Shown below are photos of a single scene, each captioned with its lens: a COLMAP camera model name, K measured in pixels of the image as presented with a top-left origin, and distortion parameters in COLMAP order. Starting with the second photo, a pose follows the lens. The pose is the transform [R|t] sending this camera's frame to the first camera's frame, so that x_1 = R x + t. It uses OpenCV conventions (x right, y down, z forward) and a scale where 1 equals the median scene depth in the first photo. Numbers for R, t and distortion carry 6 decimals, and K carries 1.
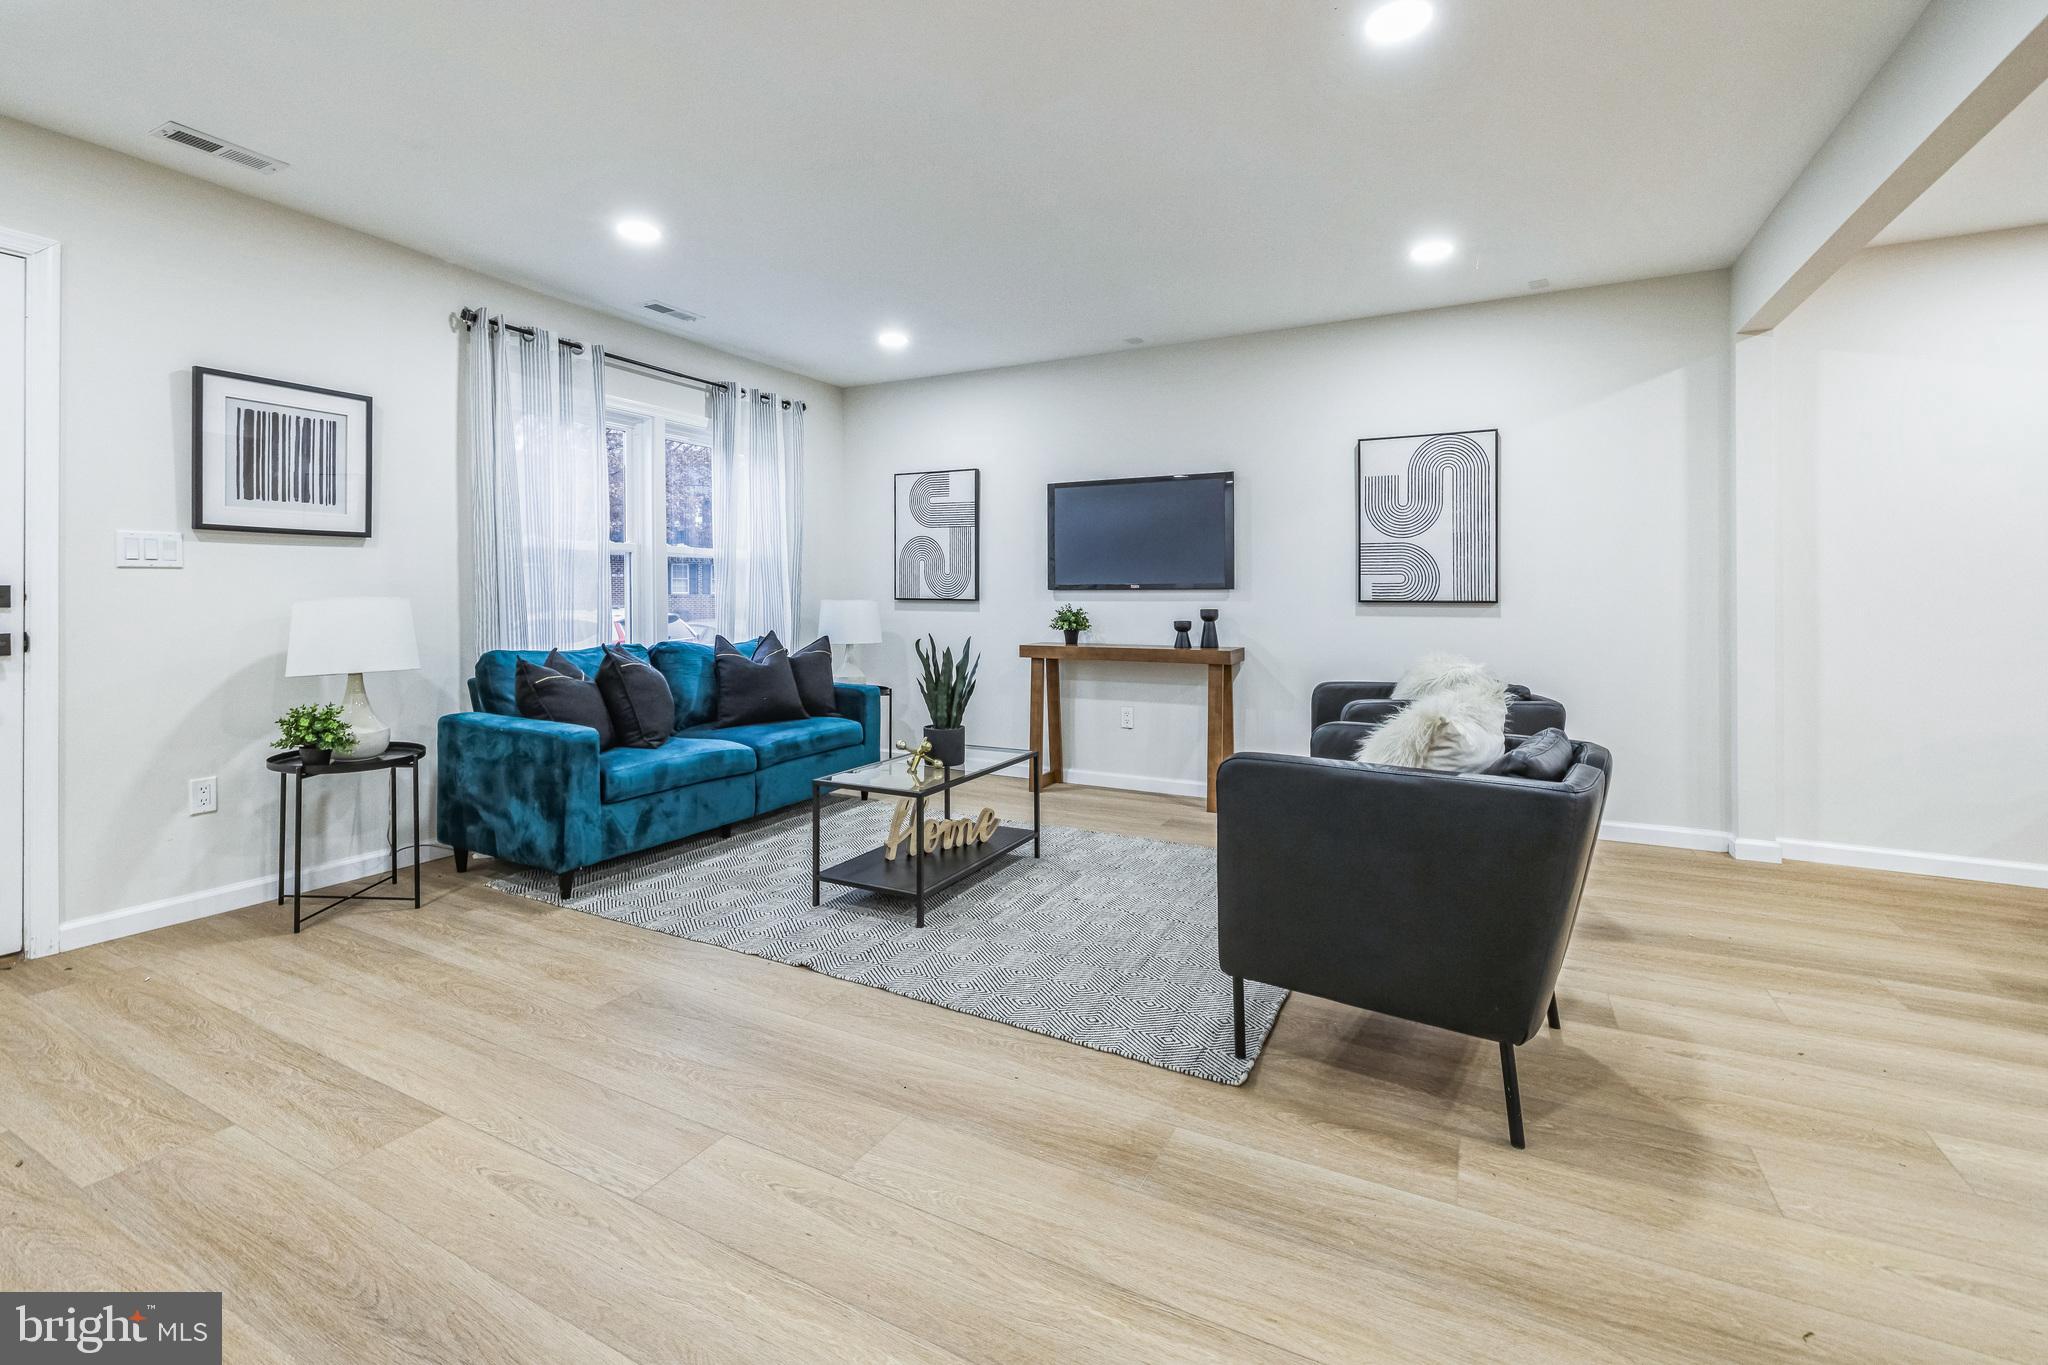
lens RADIAL K [[901.1, 0, 1012.1], [0, 901.1, 590.8], [0, 0, 1]] dist [-0.001247, -0.000088]
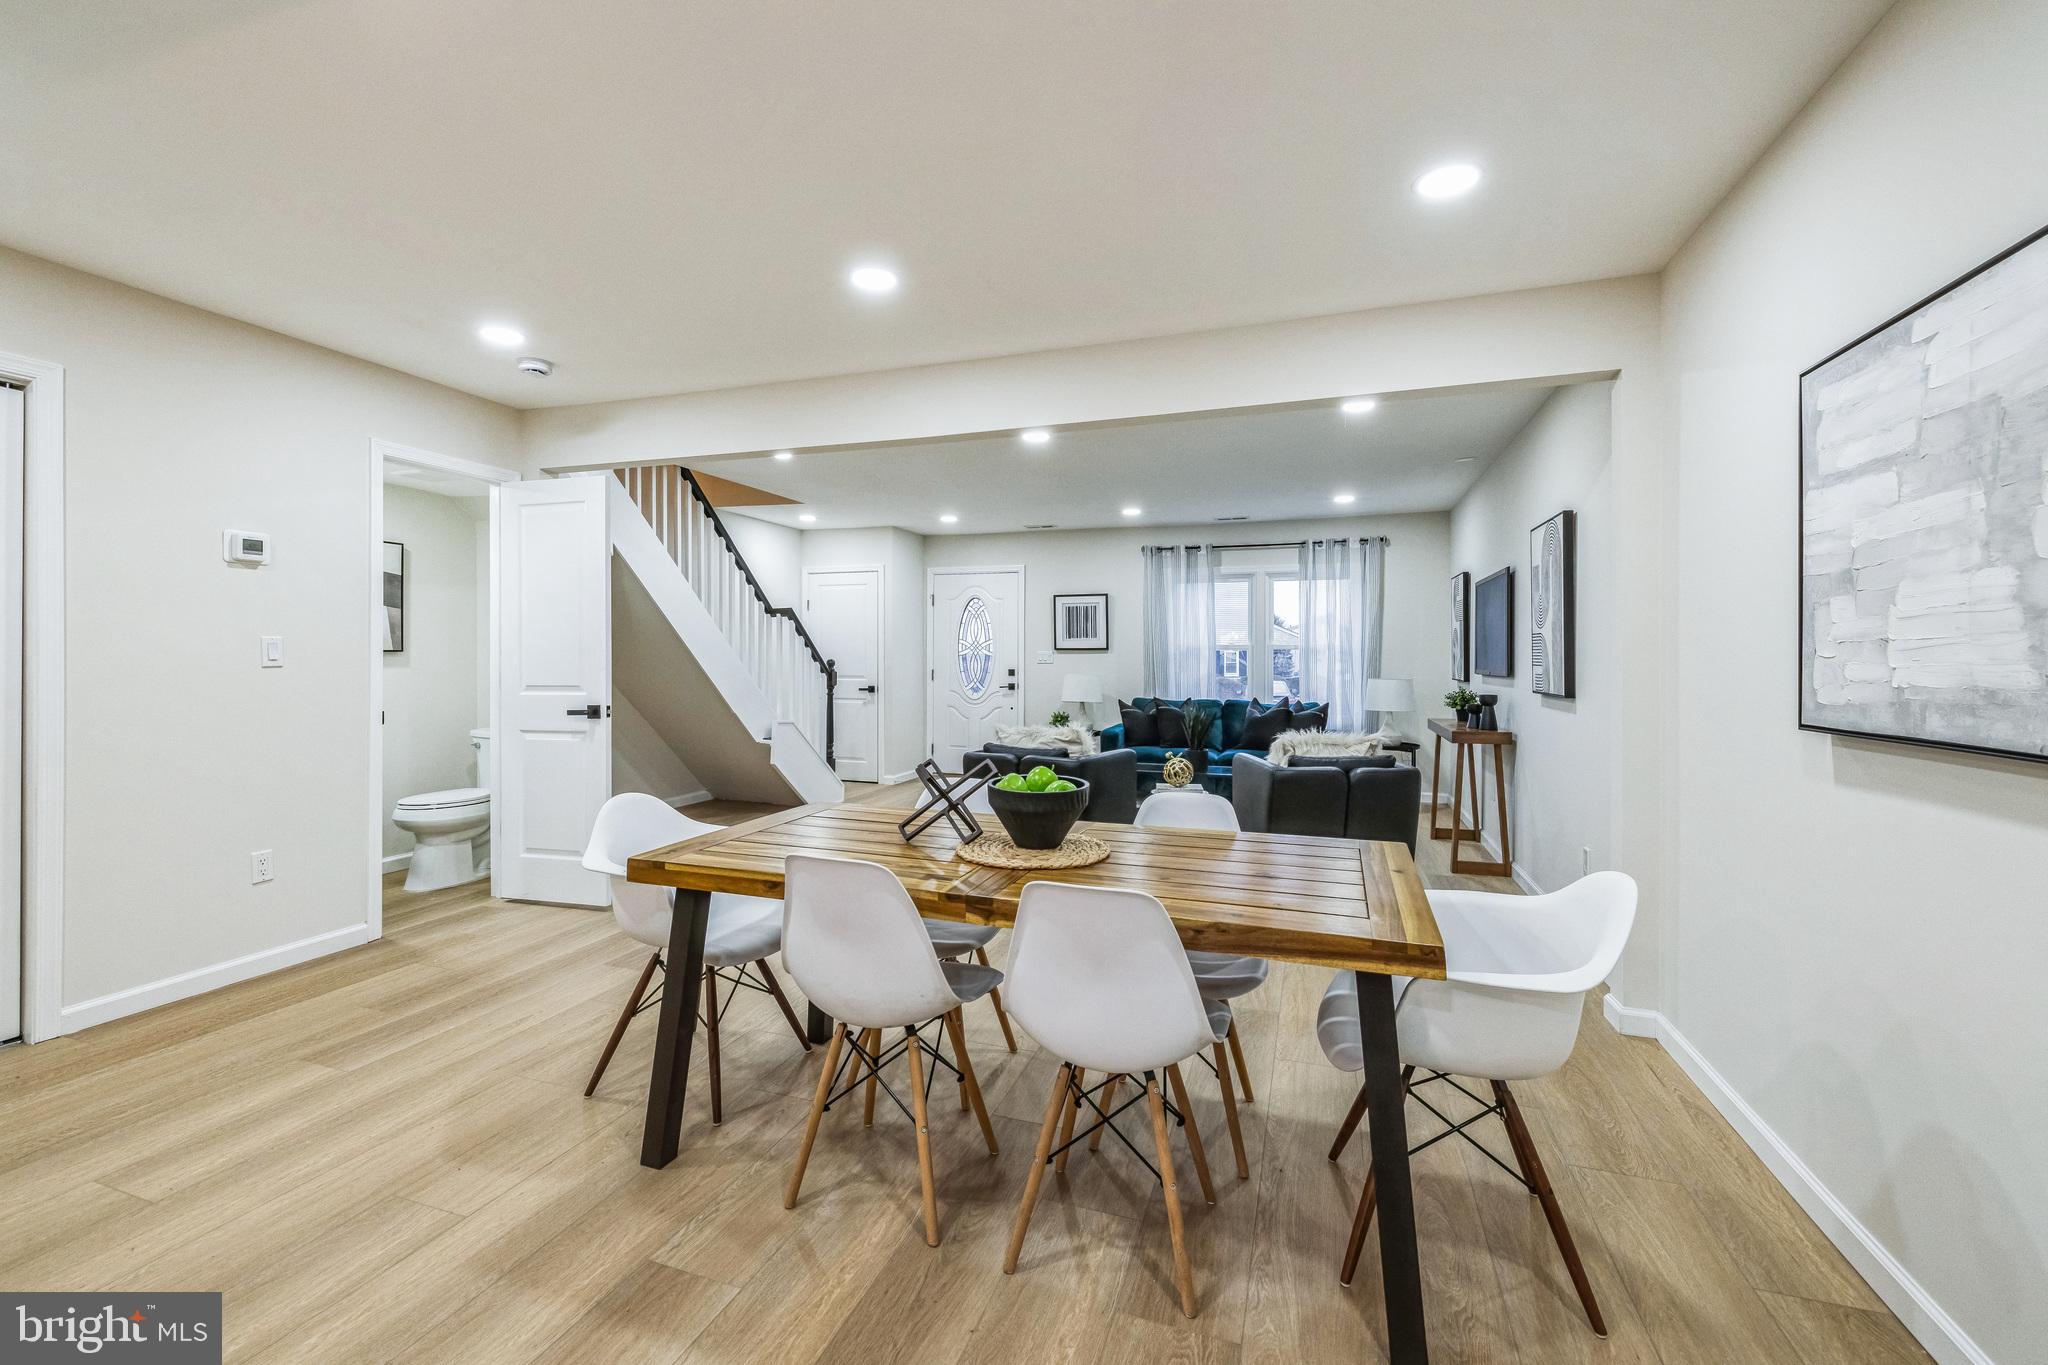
lens RADIAL K [[876.6, 0, 1015.2], [0, 876.6, 664.7], [0, 0, 1]] dist [0.000460, 0.000391]
pose [[0.147364, 0.006361, -0.989062, 1.259372], [0.003616, 0.999969, 0.006970, -0.026897], [0.989076, -0.004604, 0.147337, 0.294308]]
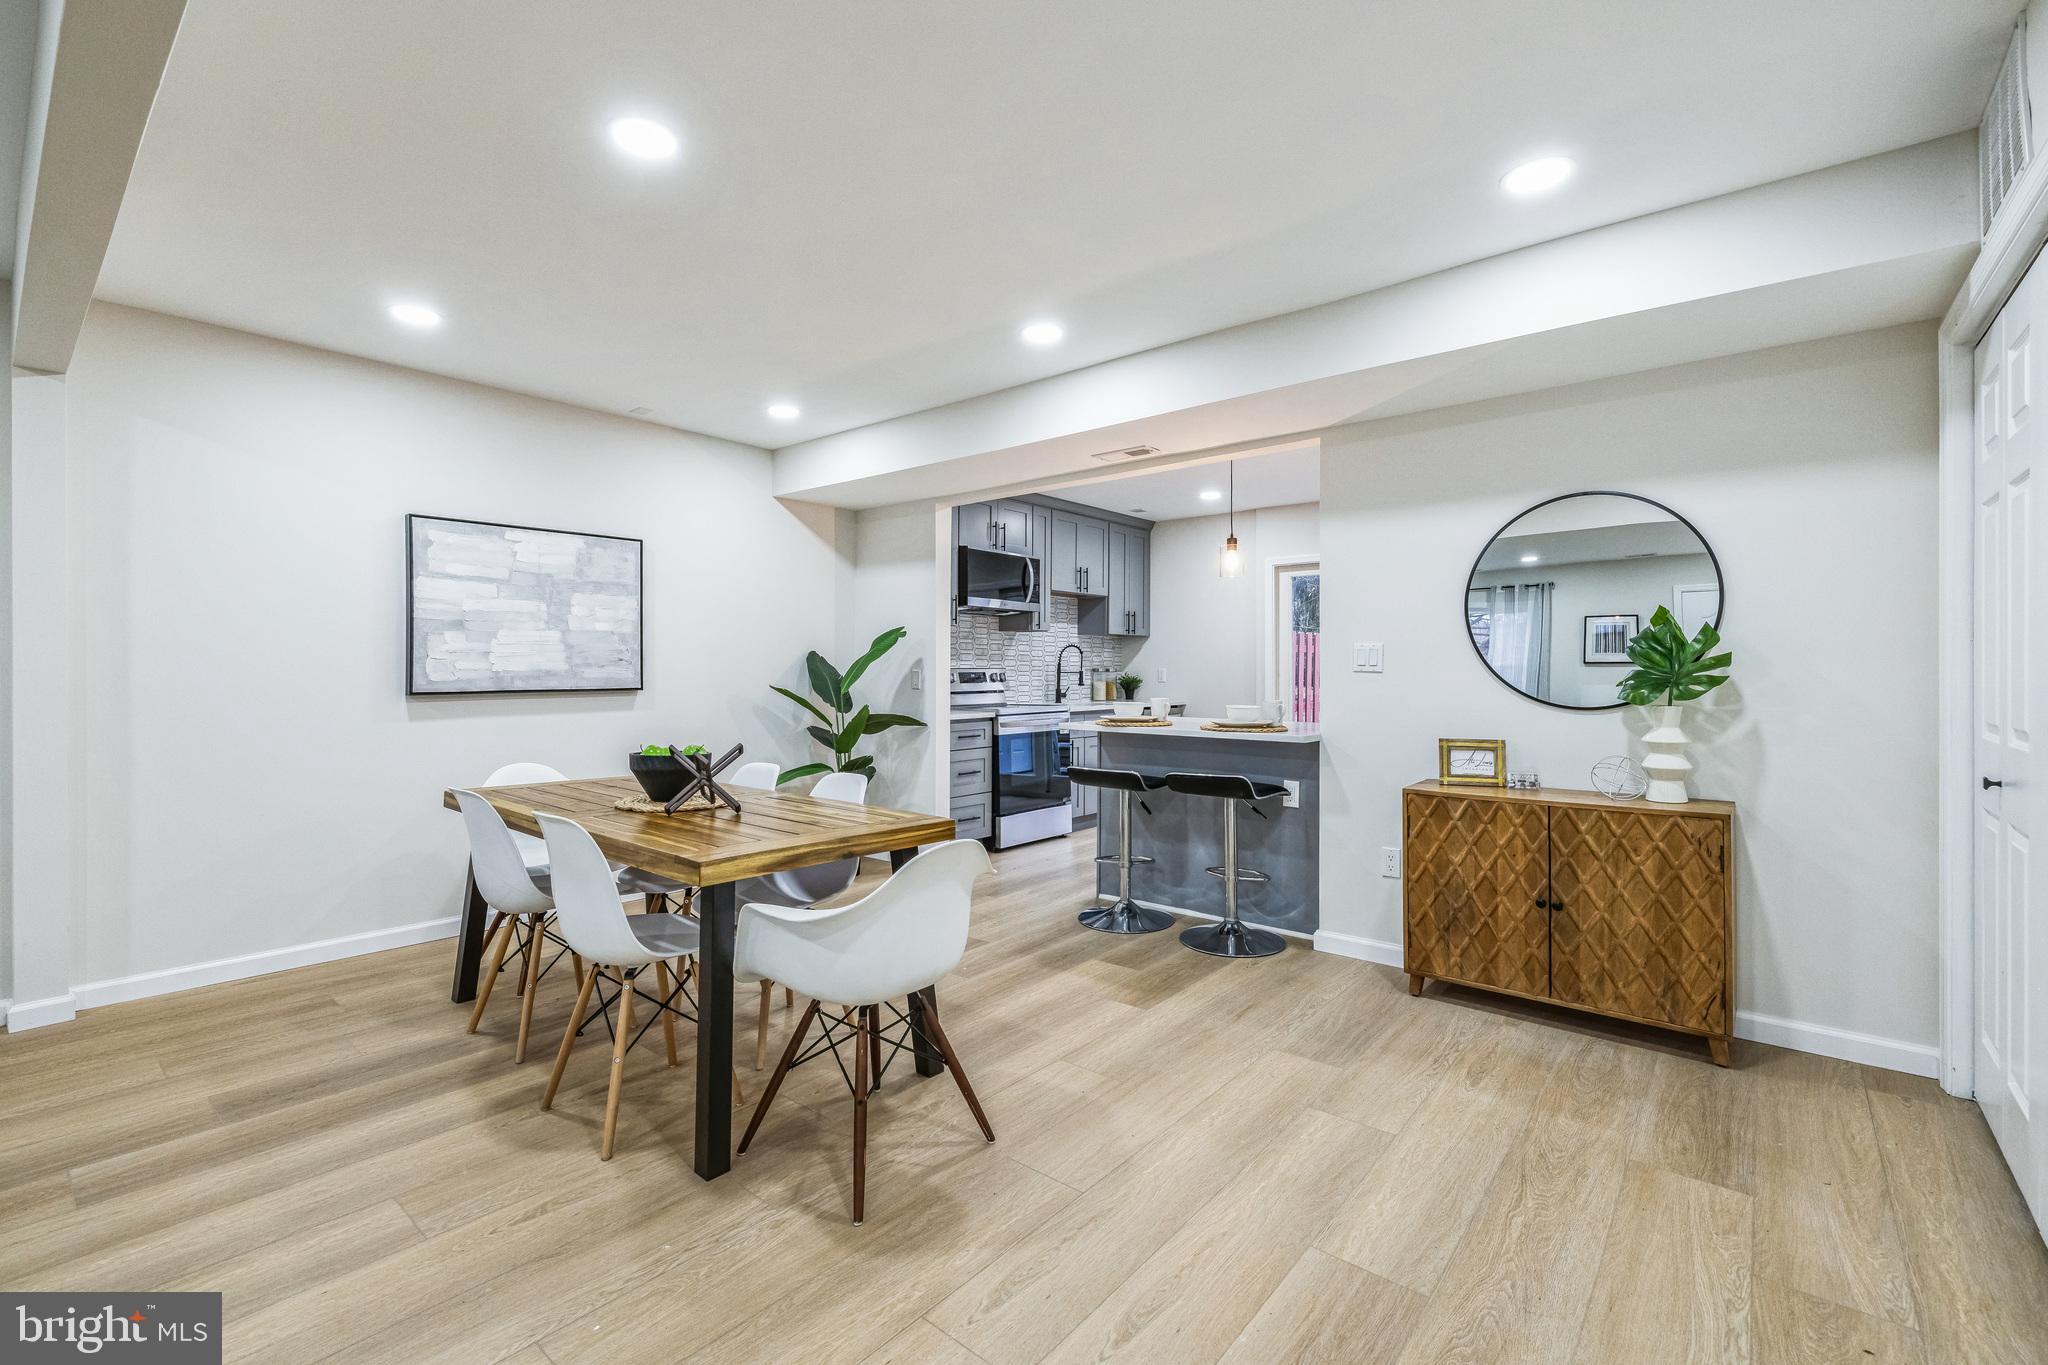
lens RADIAL K [[876.6, 0, 1015.2], [0, 876.6, 664.7], [0, 0, 1]] dist [0.000460, 0.000391]
pose [[0.215874, 0.002458, 0.976418, 0.204570], [-0.004775, 0.999988, -0.001461, -0.022055], [-0.976410, -0.004347, 0.215883, -0.008434]]
